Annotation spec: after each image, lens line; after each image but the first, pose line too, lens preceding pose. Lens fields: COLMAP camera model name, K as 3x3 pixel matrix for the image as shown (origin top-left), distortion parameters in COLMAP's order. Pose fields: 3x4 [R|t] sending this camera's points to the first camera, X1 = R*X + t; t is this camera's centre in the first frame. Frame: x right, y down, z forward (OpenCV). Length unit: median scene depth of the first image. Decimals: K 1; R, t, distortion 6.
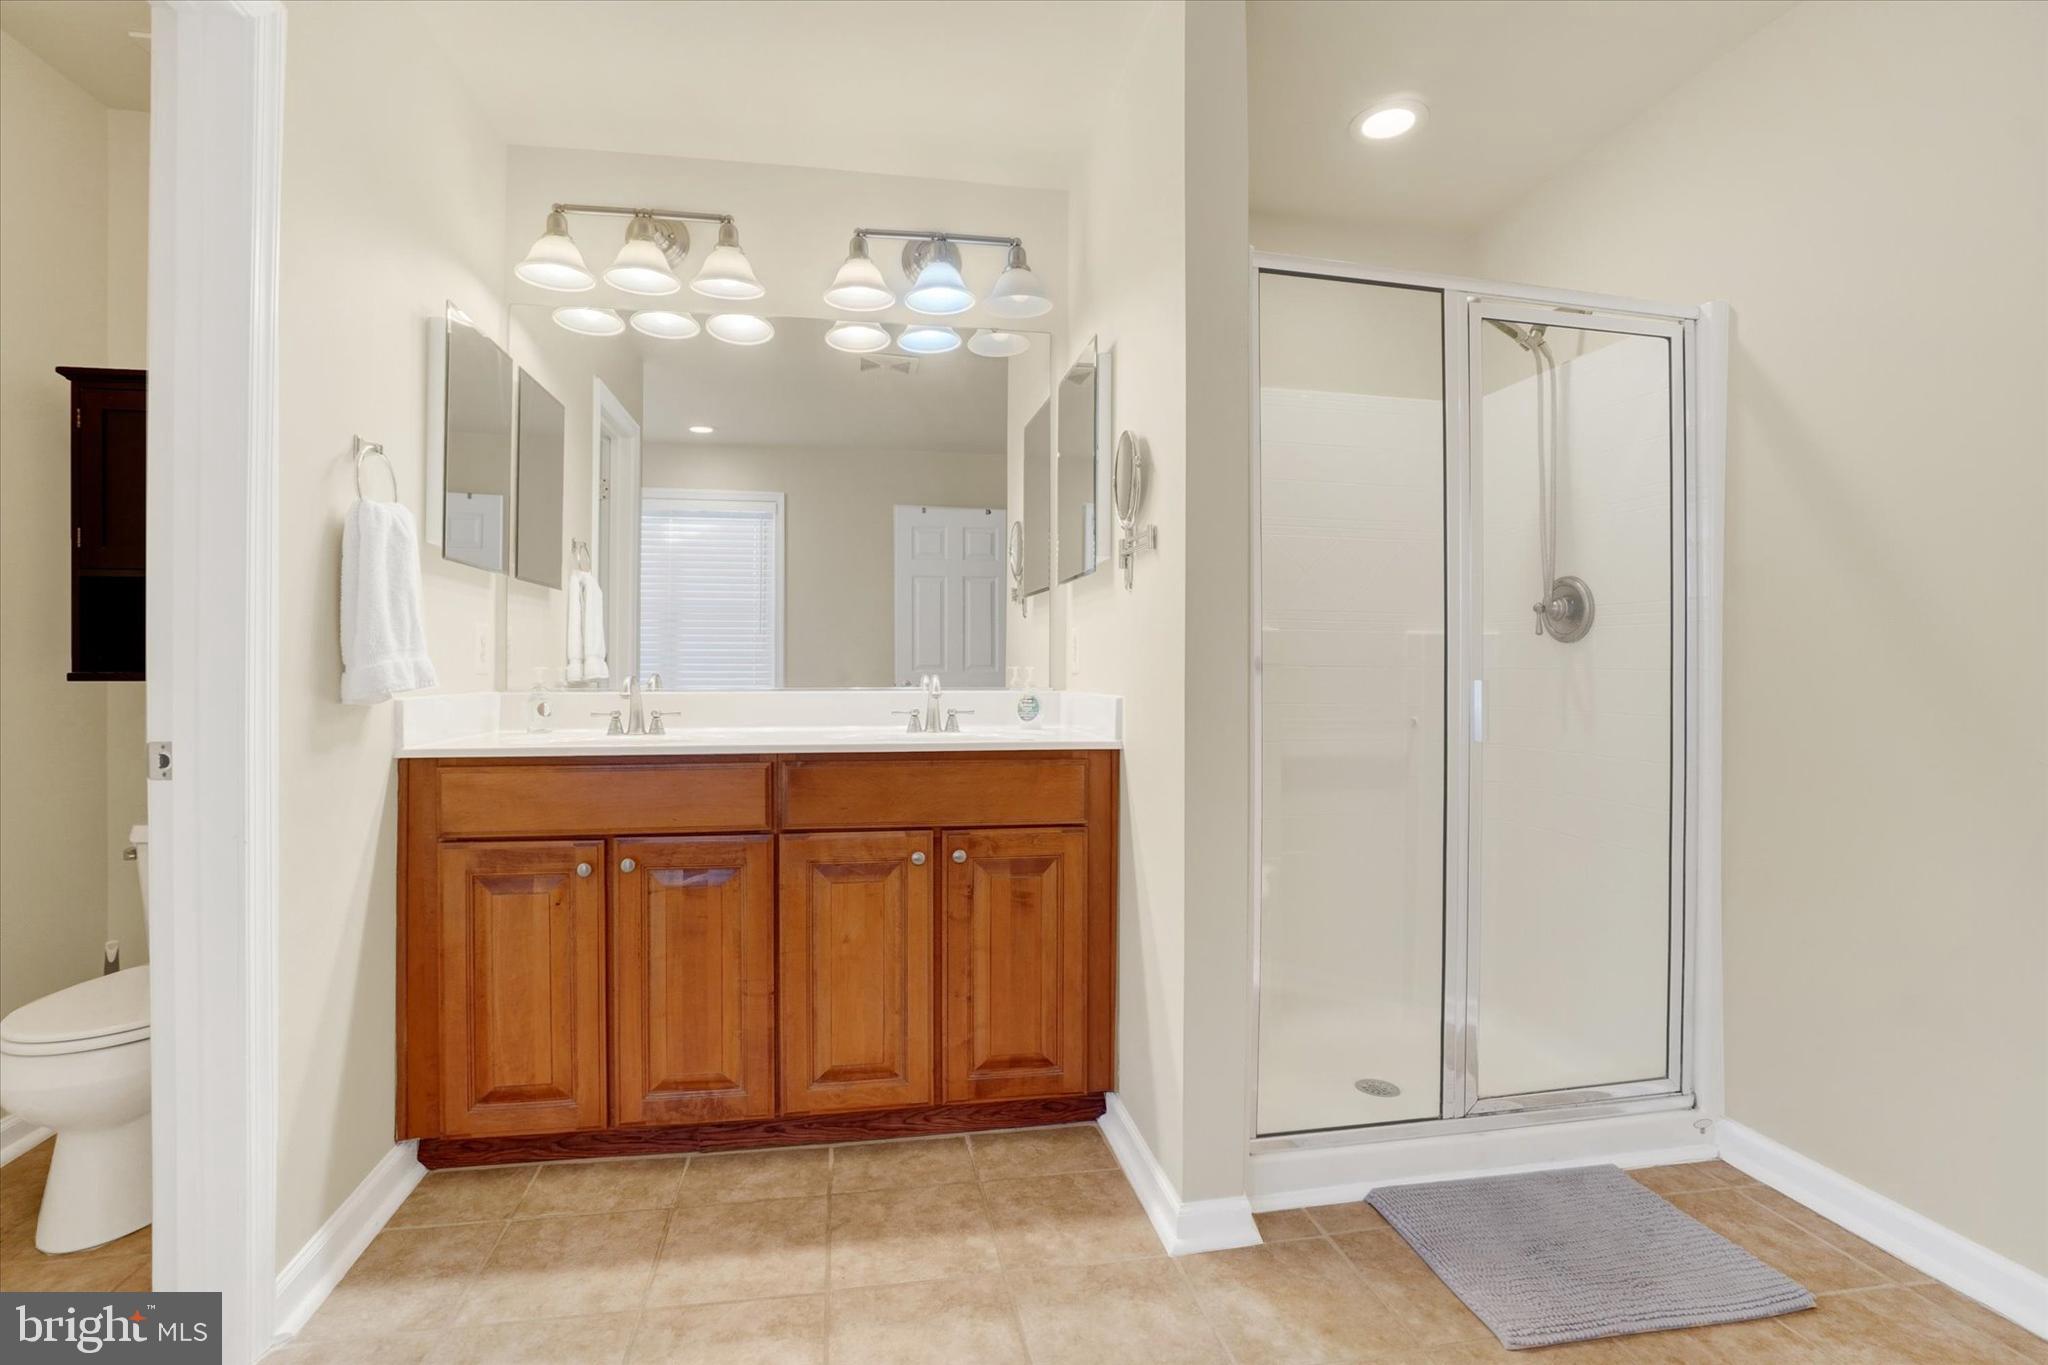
lens RADIAL K [[935.7, 0, 1021.8], [0, 935.7, 674.8], [0, 0, 1]] dist [-0.066035, 0.025590]
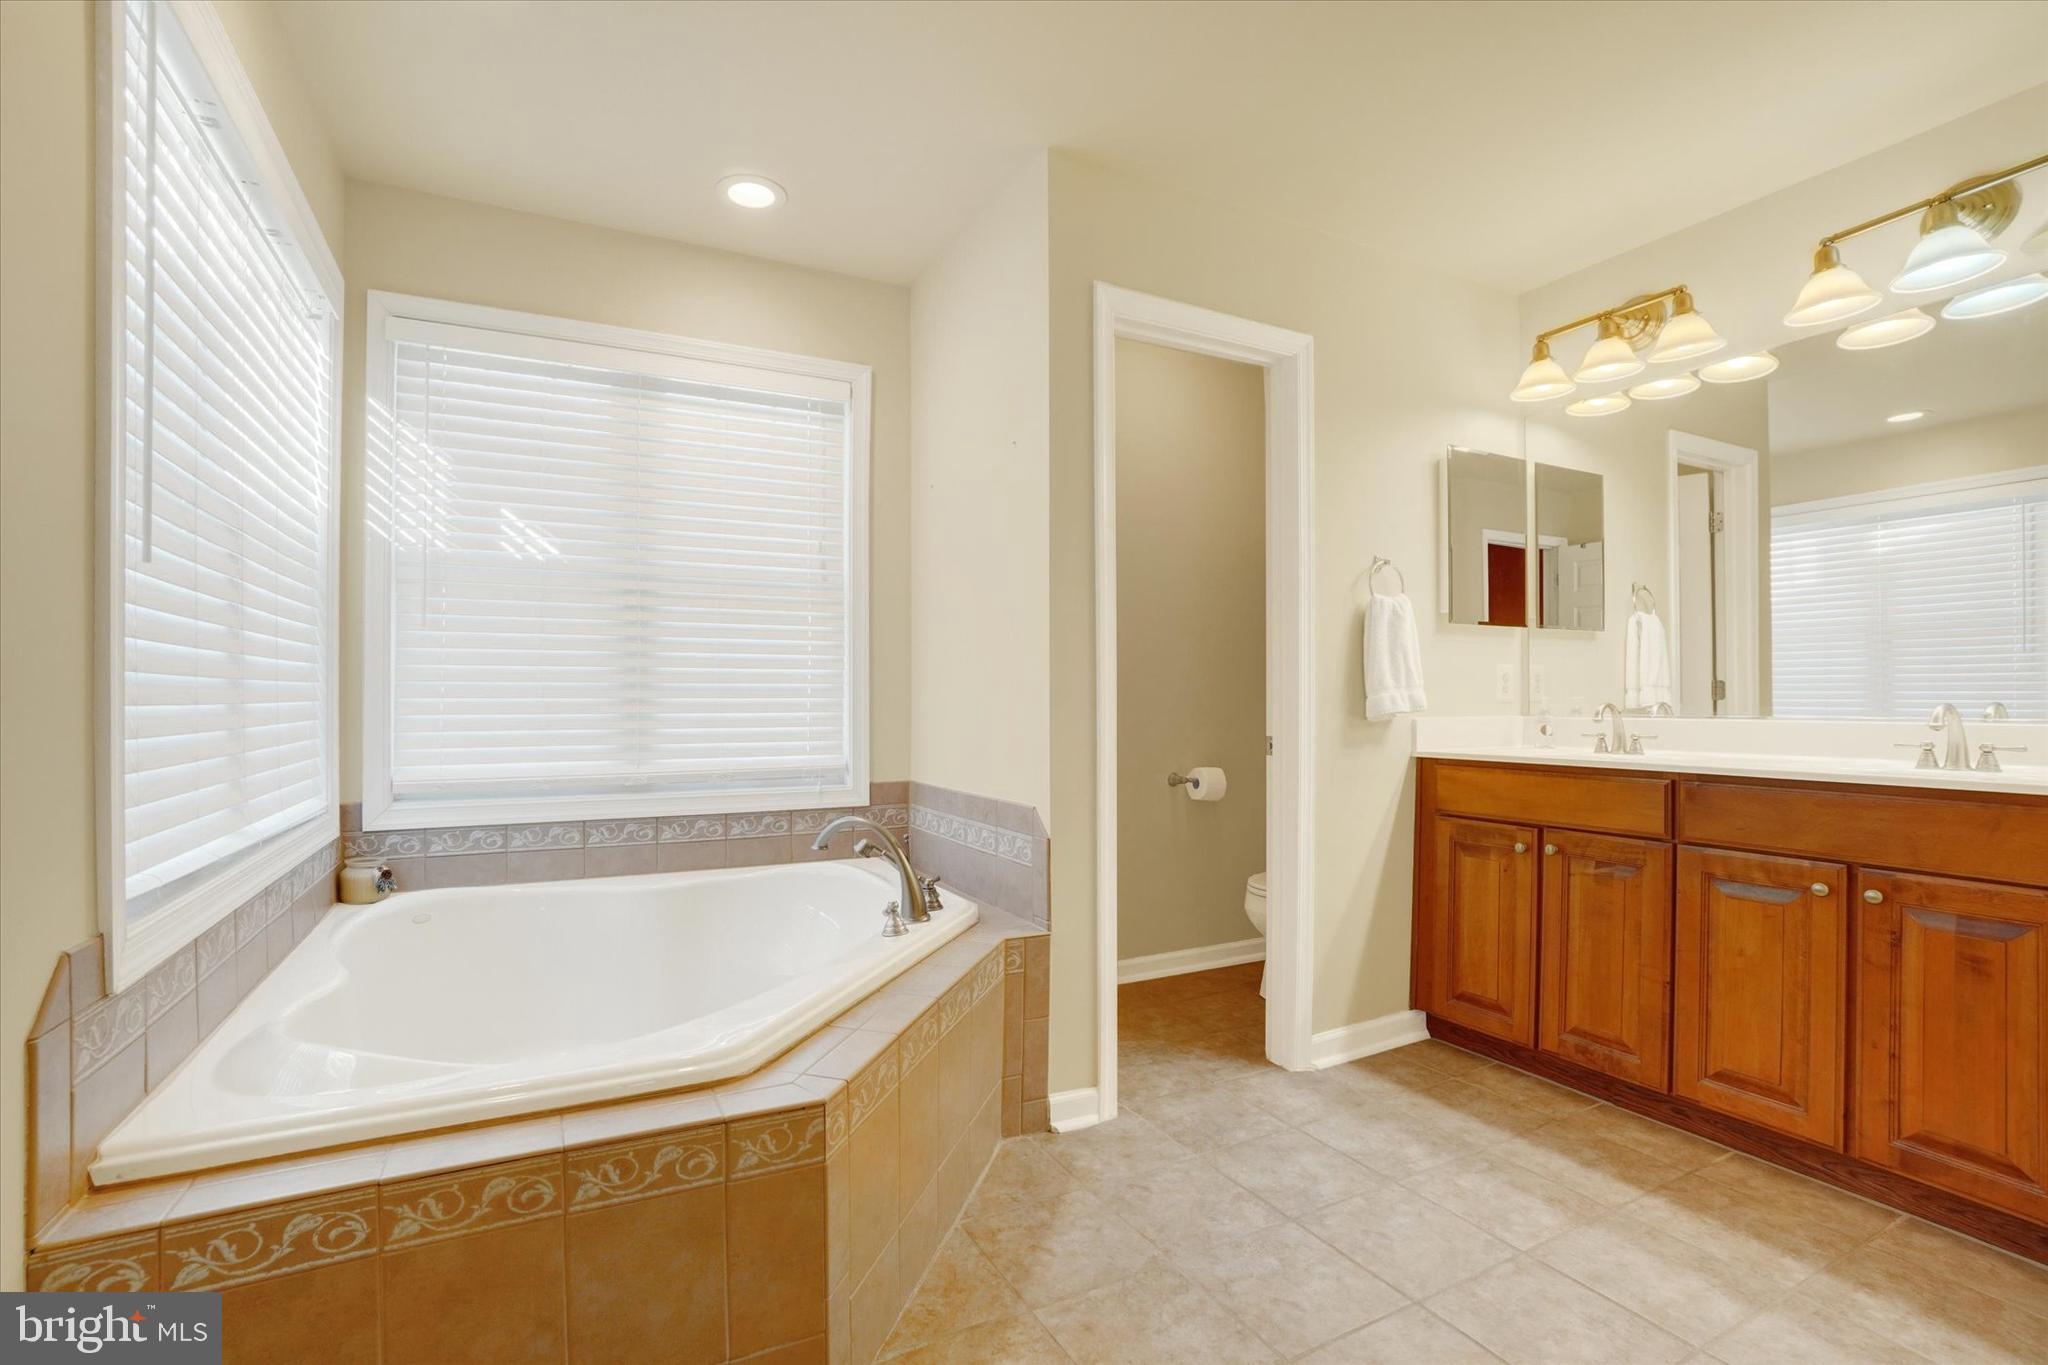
lens RADIAL K [[947.6, 0, 1024.0], [0, 947.6, 682.5], [0, 0, 1]] dist [-0.001863, 0.000106]
pose [[0.310508, -0.018862, -0.950384, 0.604540], [-0.001962, 0.999788, -0.020484, -0.000011], [0.950569, 0.008225, 0.310405, -0.118756]]
